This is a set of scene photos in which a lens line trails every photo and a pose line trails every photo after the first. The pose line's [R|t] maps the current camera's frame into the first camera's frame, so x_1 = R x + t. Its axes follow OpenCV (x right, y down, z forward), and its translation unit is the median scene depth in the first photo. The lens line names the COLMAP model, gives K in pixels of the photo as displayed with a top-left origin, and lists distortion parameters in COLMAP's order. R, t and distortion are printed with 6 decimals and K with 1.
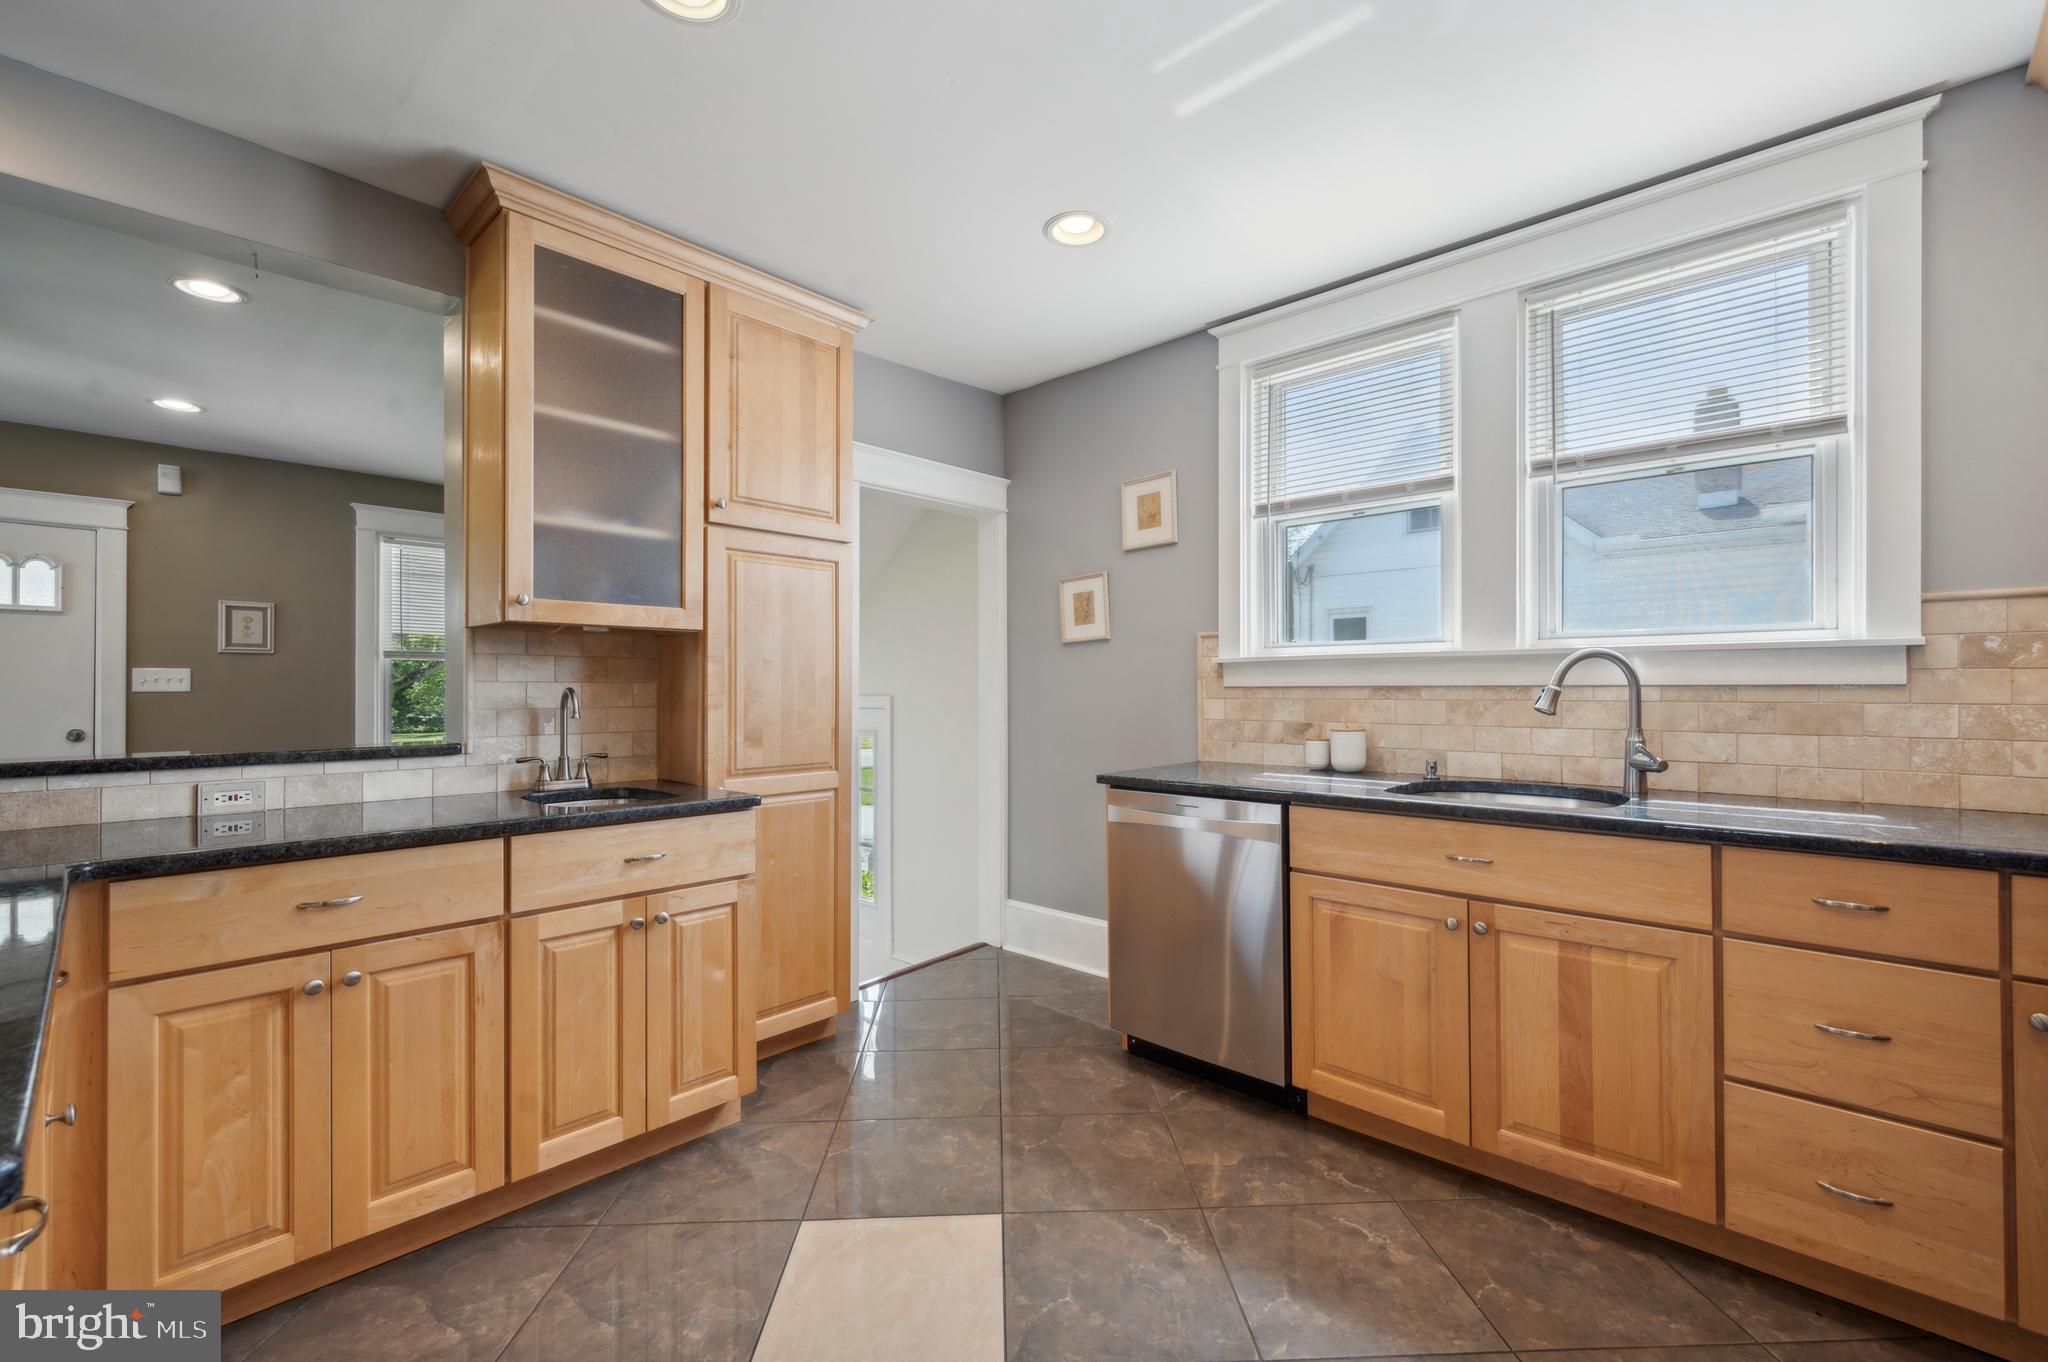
lens RADIAL K [[842.1, 0, 1024.0], [0, 842.1, 681.0], [0, 0, 1]] dist [0.000134, -0.000004]
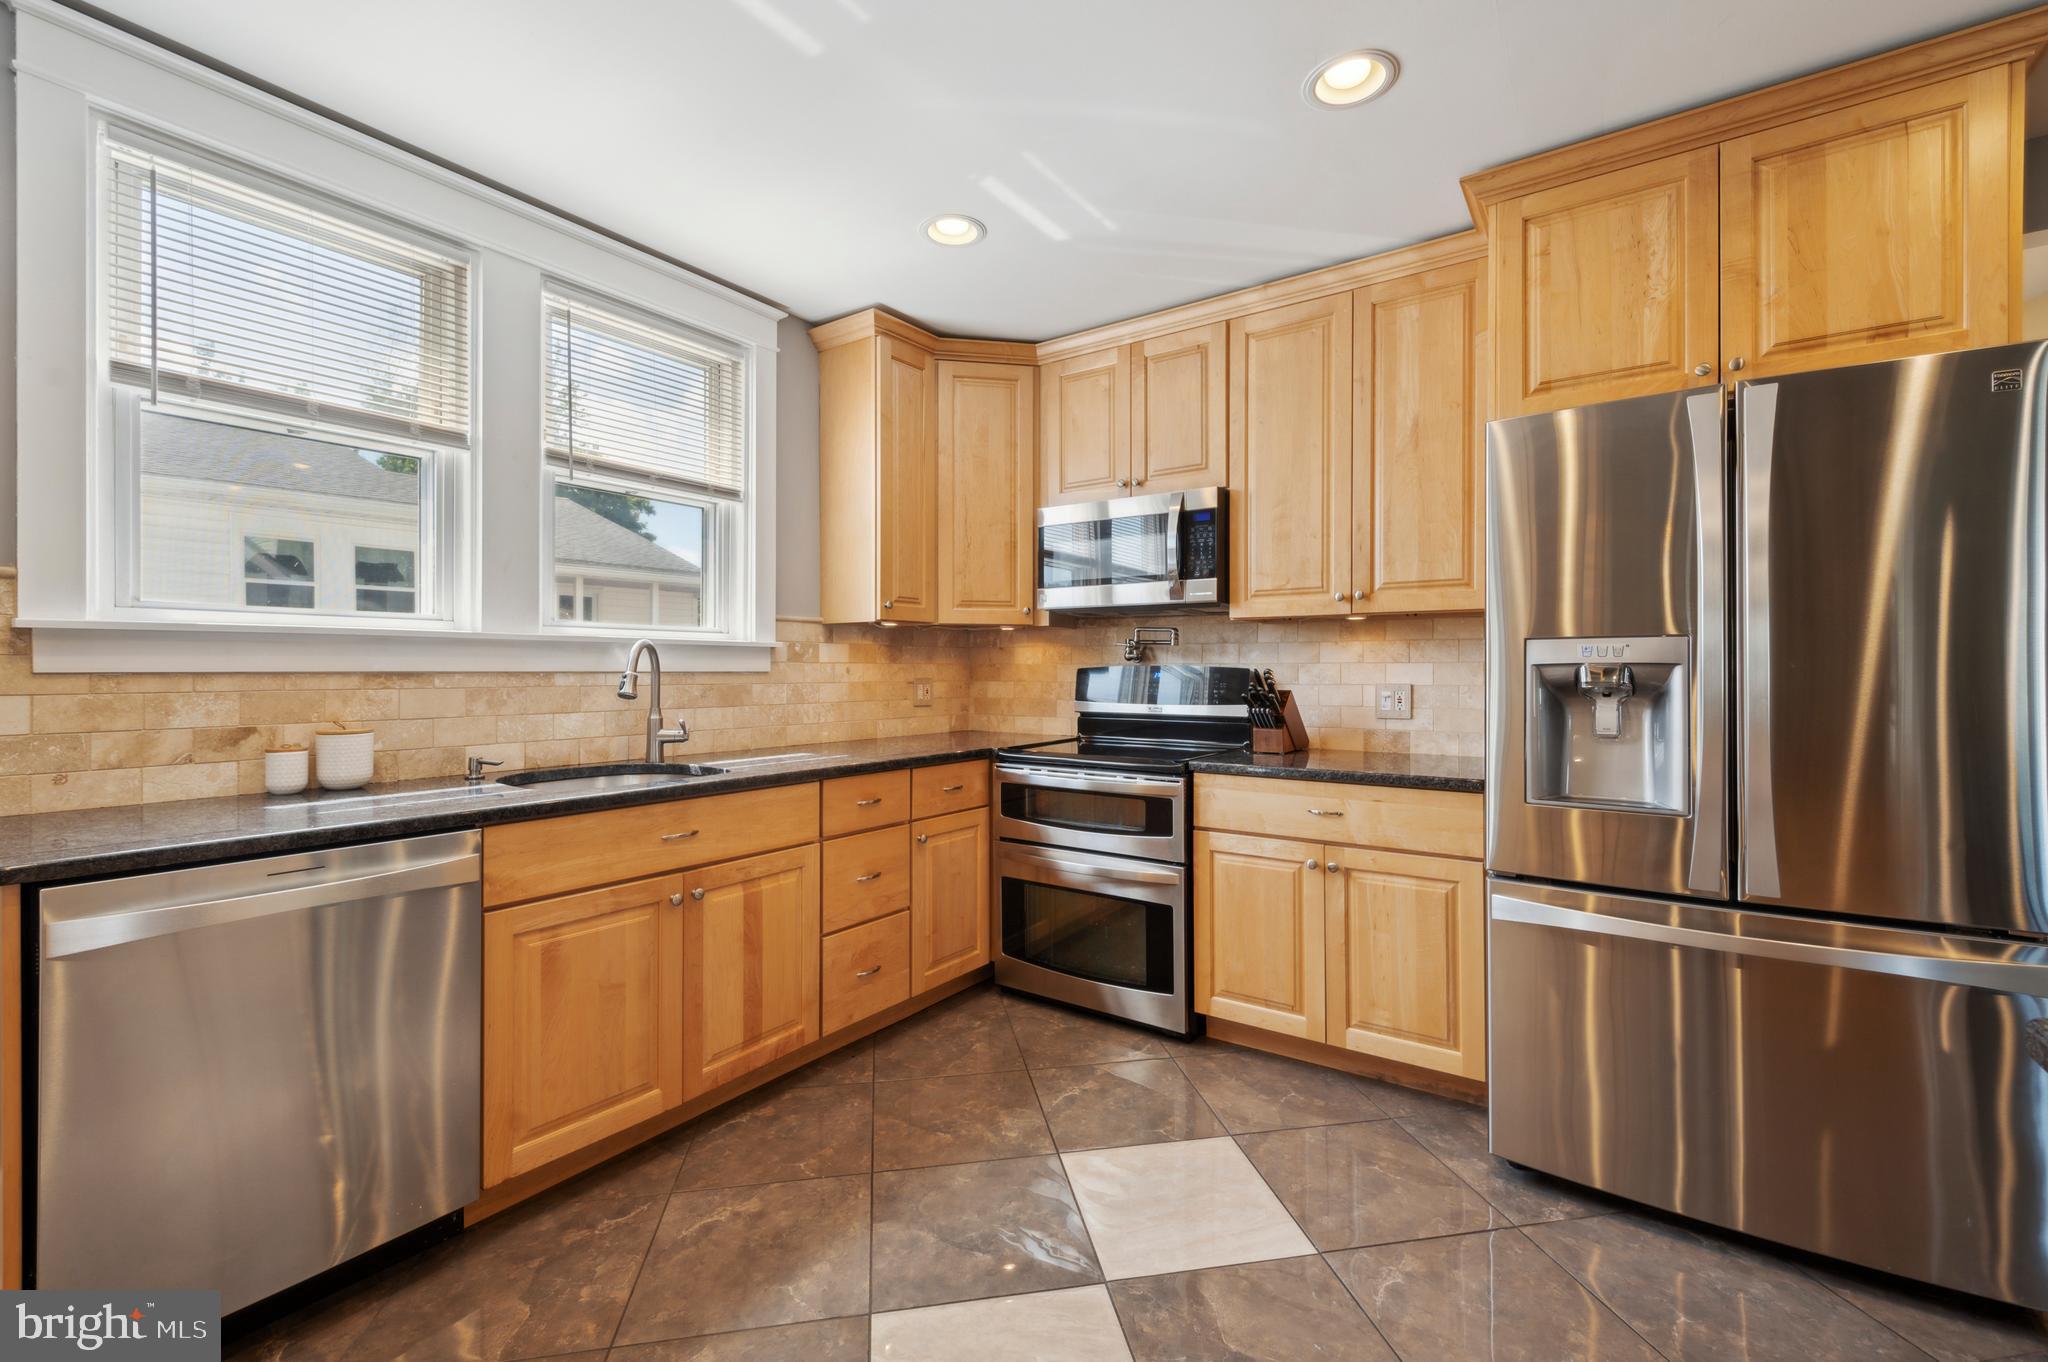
lens RADIAL K [[859.6, 0, 1022.3], [0, 859.6, 669.3], [0, 0, 1]] dist [0.000489, -0.000104]
pose [[-0.122759, 0.004458, 0.992426, -0.545533], [-0.007292, 0.999959, -0.005393, 0.004436], [-0.992410, -0.007899, -0.122722, 0.638246]]
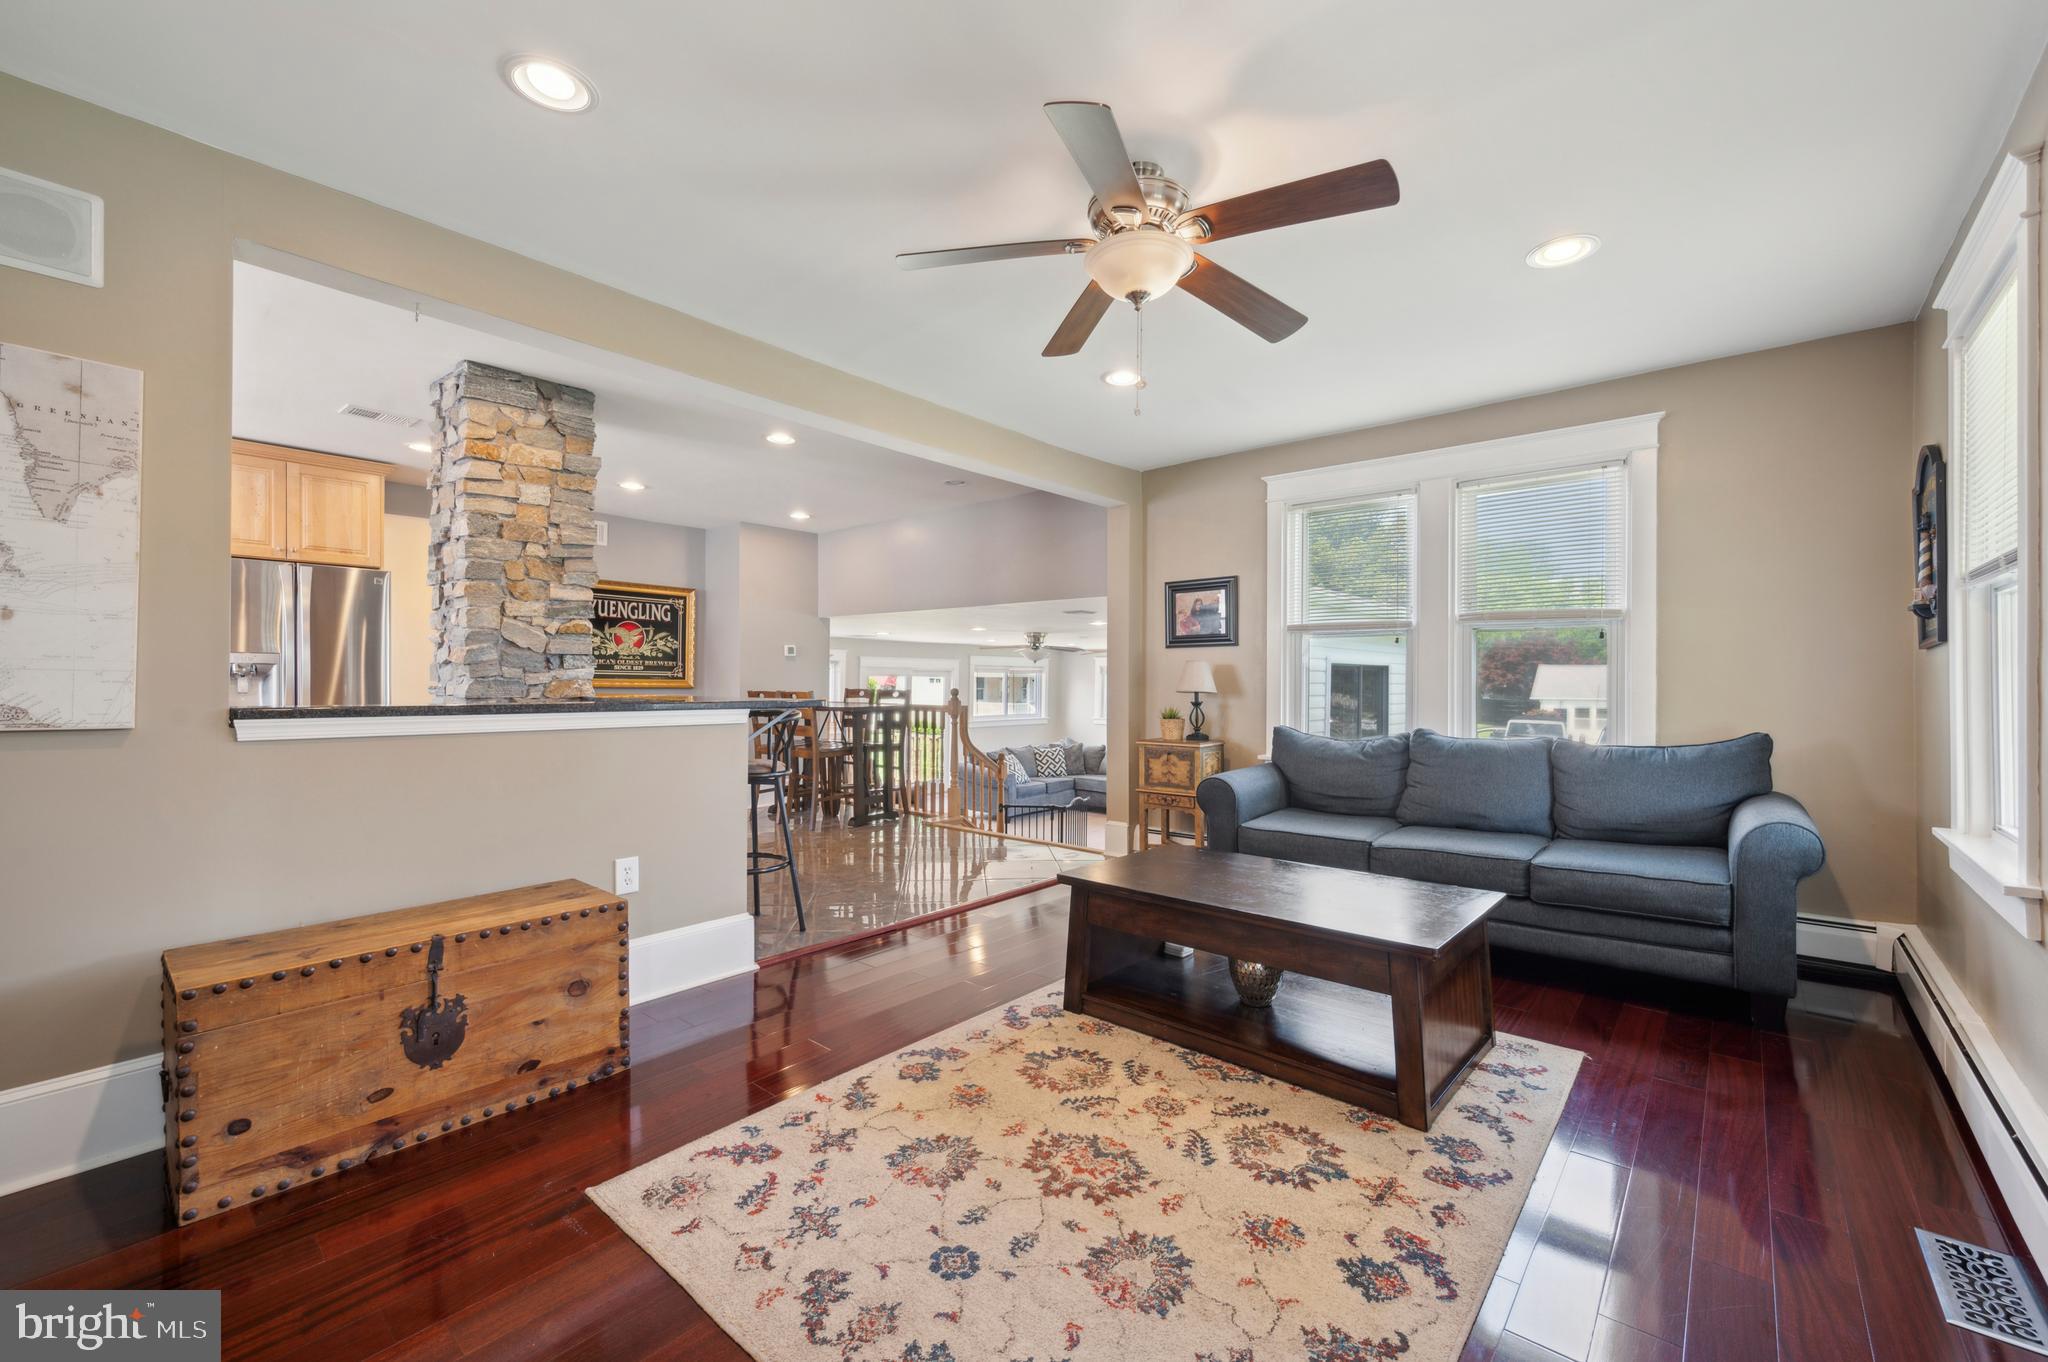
lens RADIAL K [[842.1, 0, 1024.0], [0, 842.1, 681.0], [0, 0, 1]] dist [0.000134, -0.000004]
pose [[-0.999389, 0.001424, -0.034932, -1.679023], [0.001748, 0.999956, -0.009228, 0.058968], [0.034917, -0.009283, -0.999347, 2.179940]]
